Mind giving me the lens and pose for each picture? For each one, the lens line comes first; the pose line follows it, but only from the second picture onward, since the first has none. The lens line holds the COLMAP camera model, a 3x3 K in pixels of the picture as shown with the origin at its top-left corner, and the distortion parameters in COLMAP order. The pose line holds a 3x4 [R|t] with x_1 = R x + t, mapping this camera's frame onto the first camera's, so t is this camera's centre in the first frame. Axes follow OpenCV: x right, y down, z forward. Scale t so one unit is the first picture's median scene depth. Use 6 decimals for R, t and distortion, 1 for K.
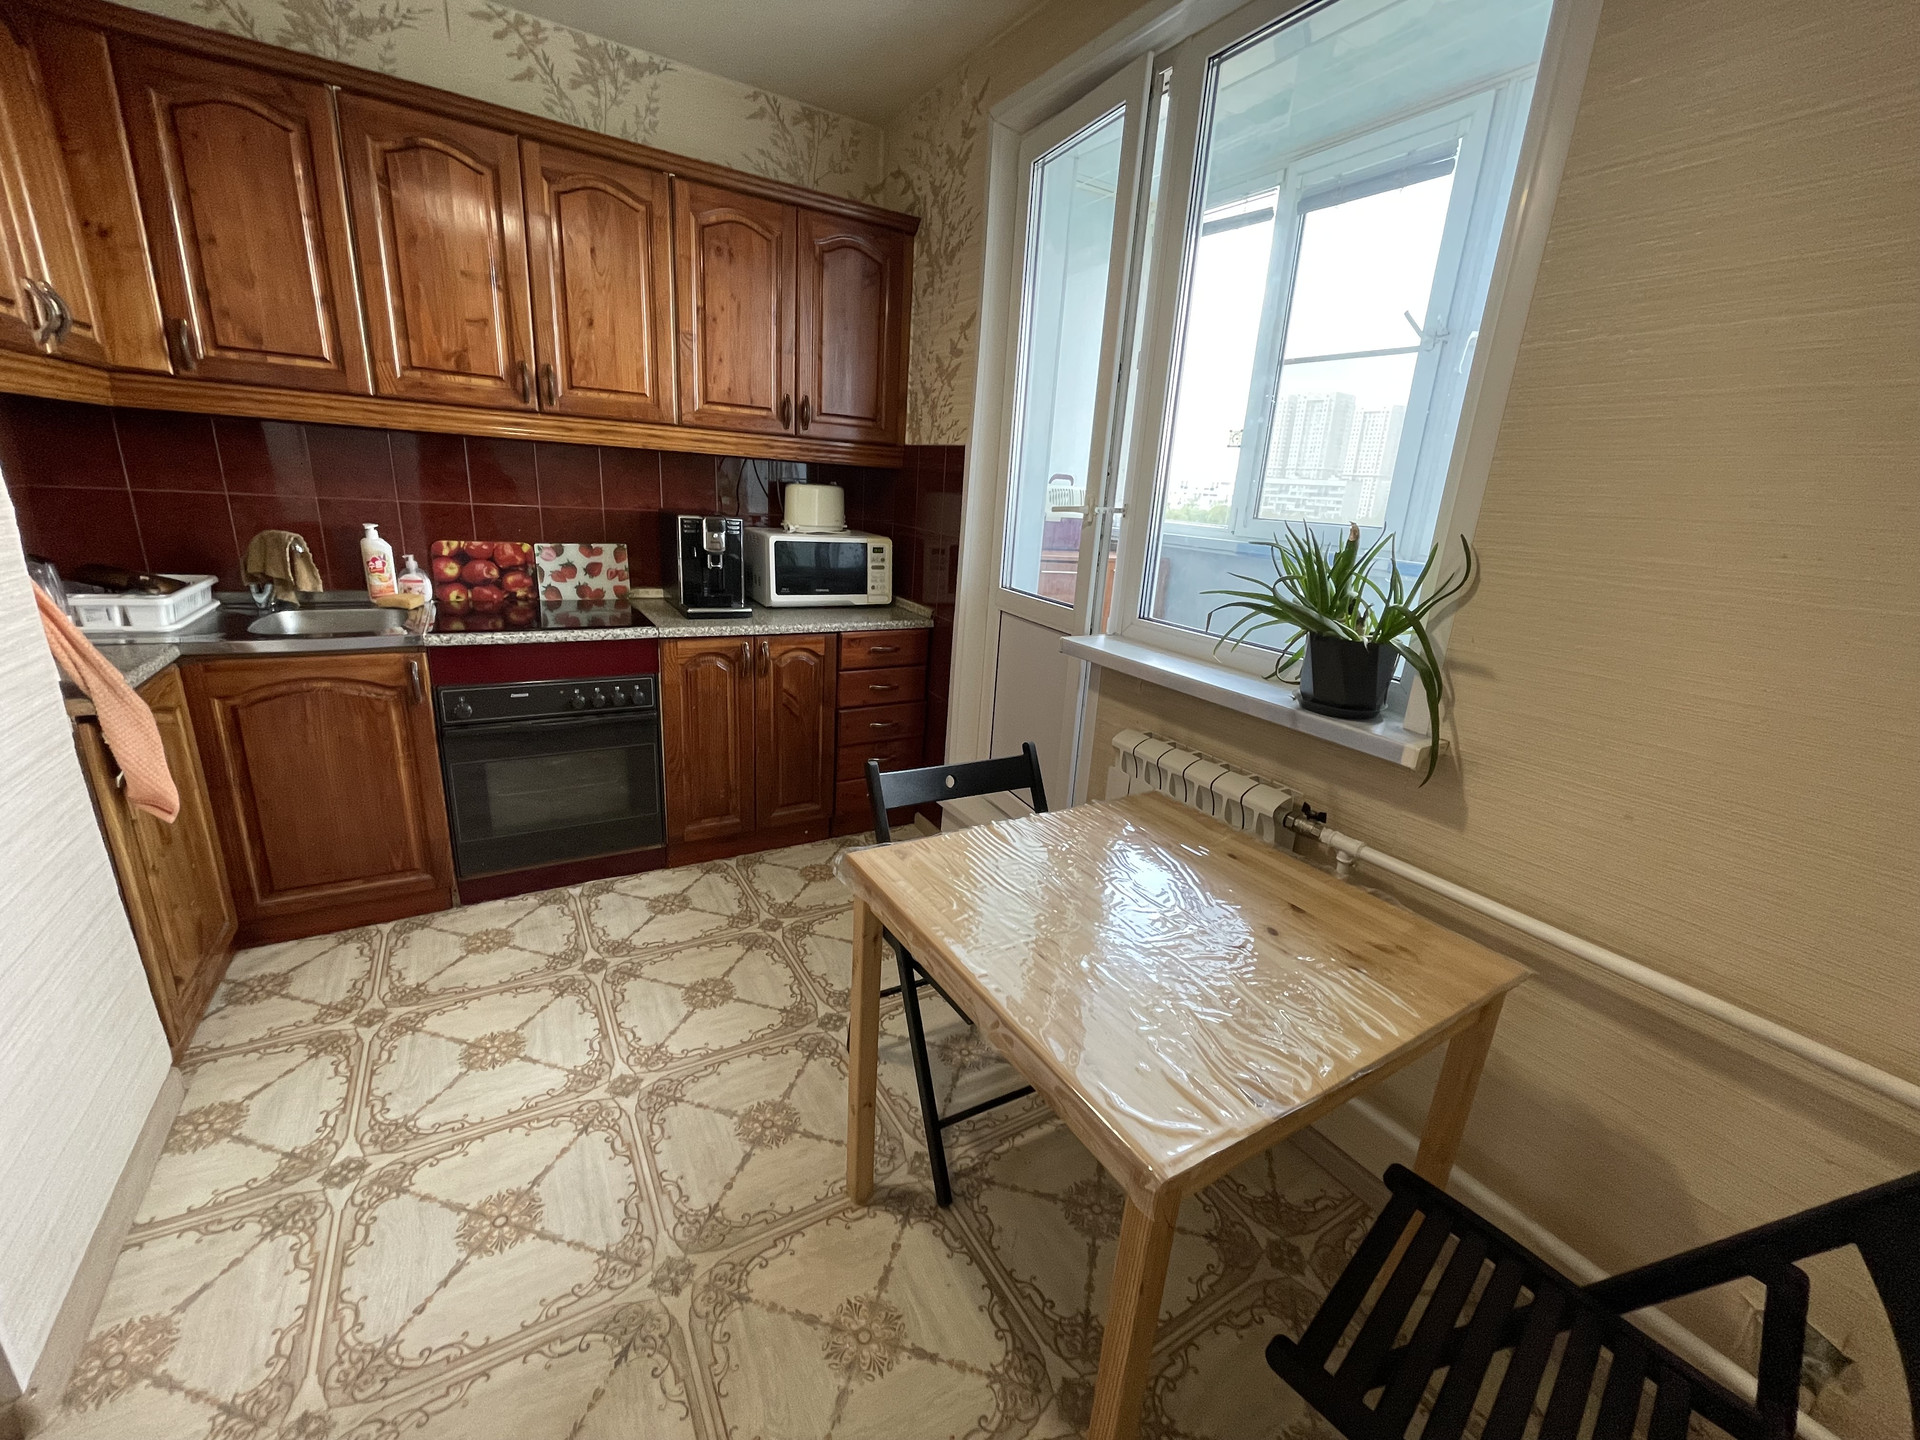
lens RADIAL K [[775.3, 0, 964.1], [0, 775.3, 718.9], [0, 0, 1]] dist [-0.001298, -0.001088]
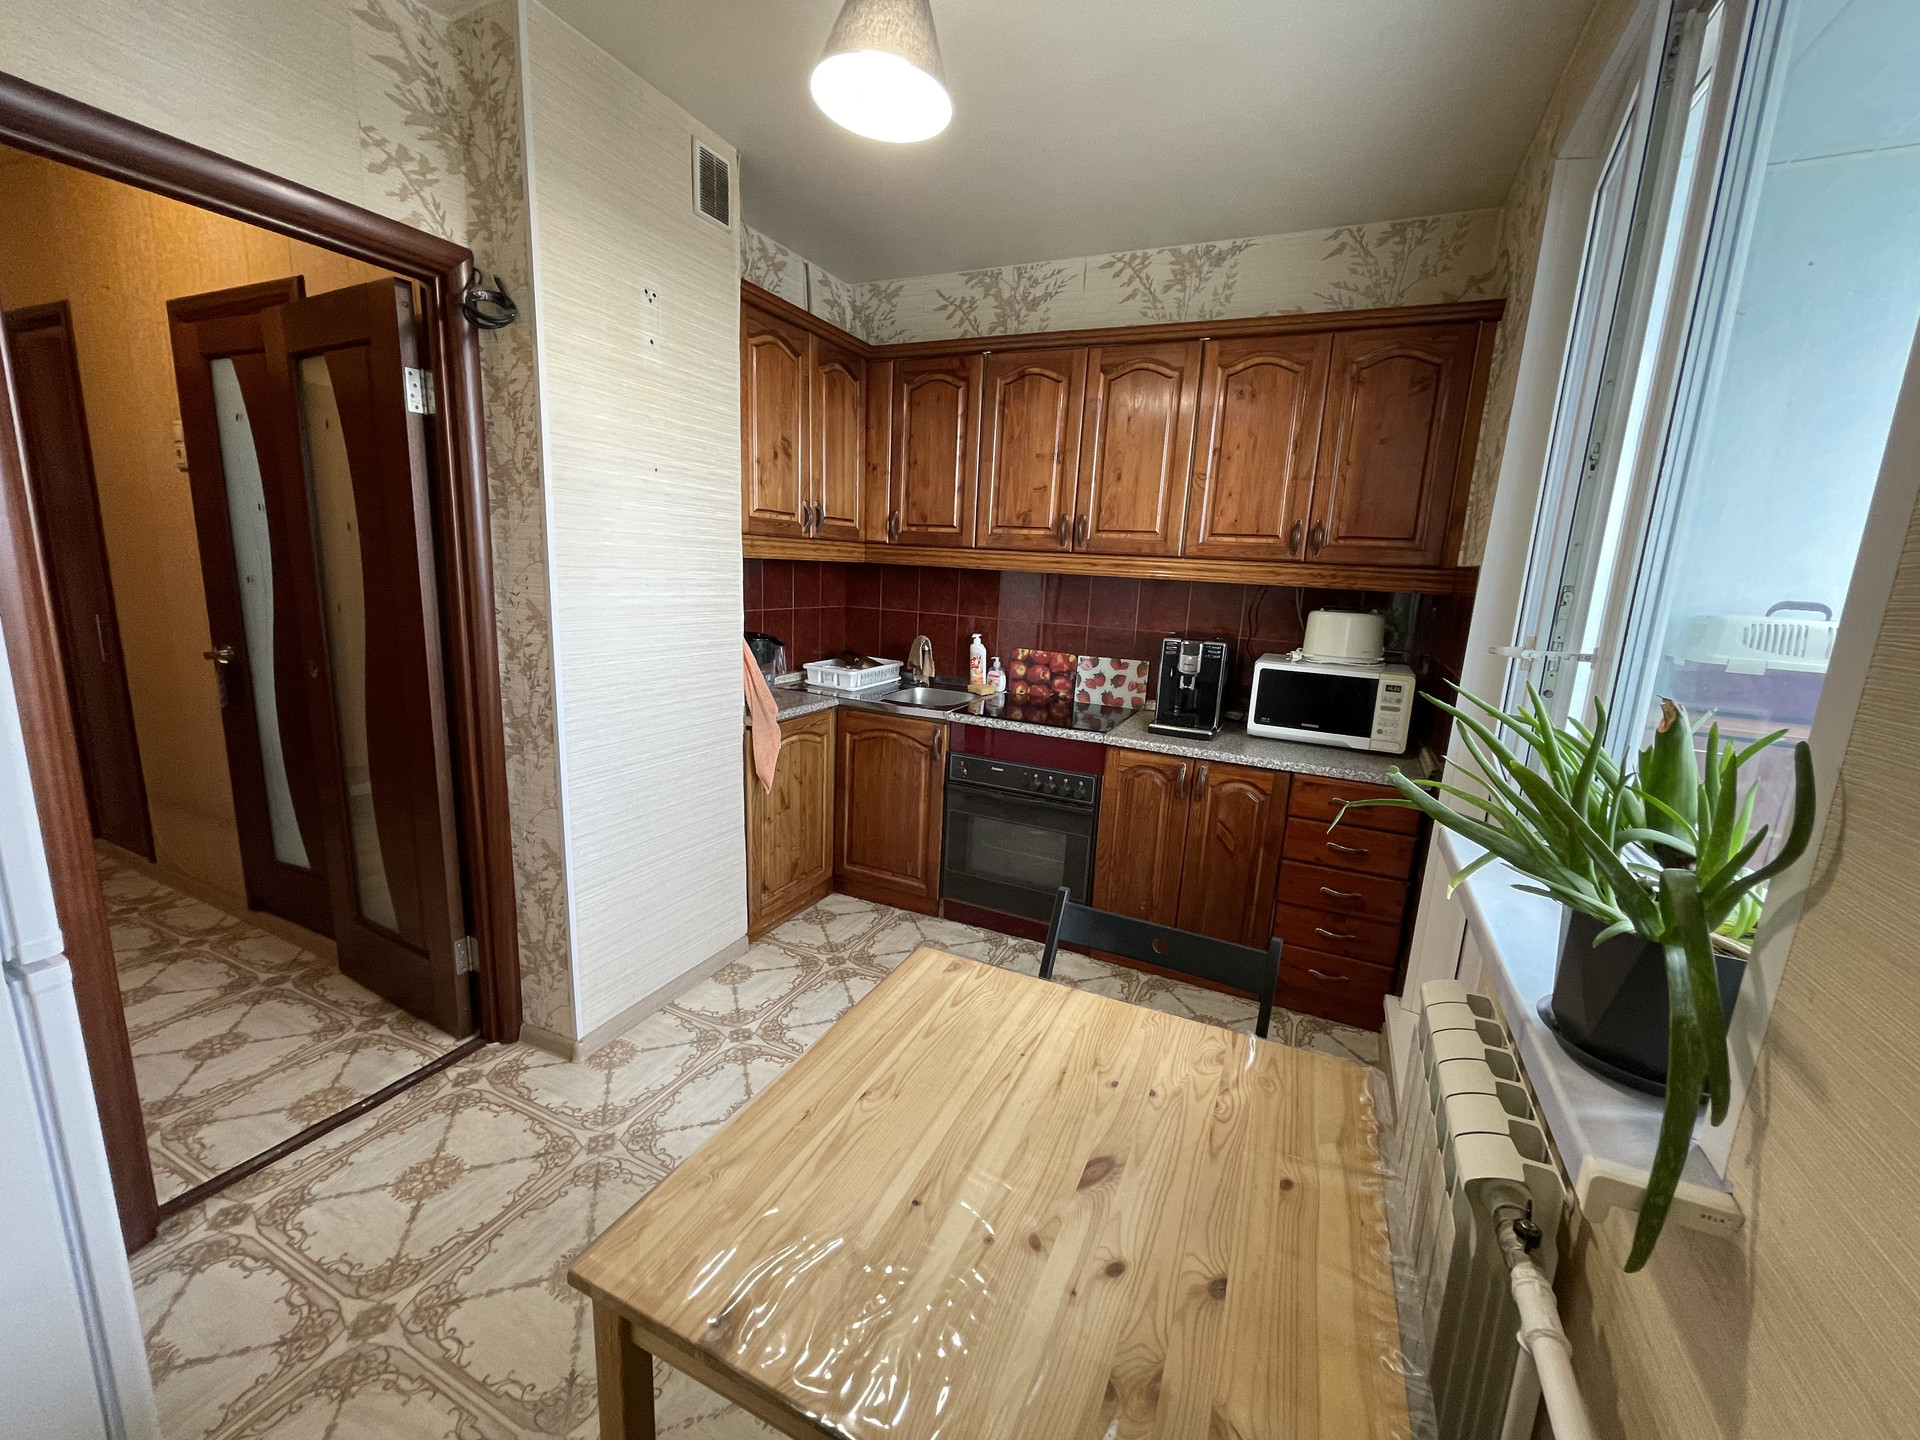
lens RADIAL K [[775.3, 0, 967.4], [0, 775.3, 719.6], [0, 0, 1]] dist [-0.001298, -0.001088]
pose [[0.555760, 0.126588, -0.821649, 0.410217], [-0.251280, 0.967689, -0.020877, -0.067331], [0.792458, 0.218066, 0.569612, 0.214968]]
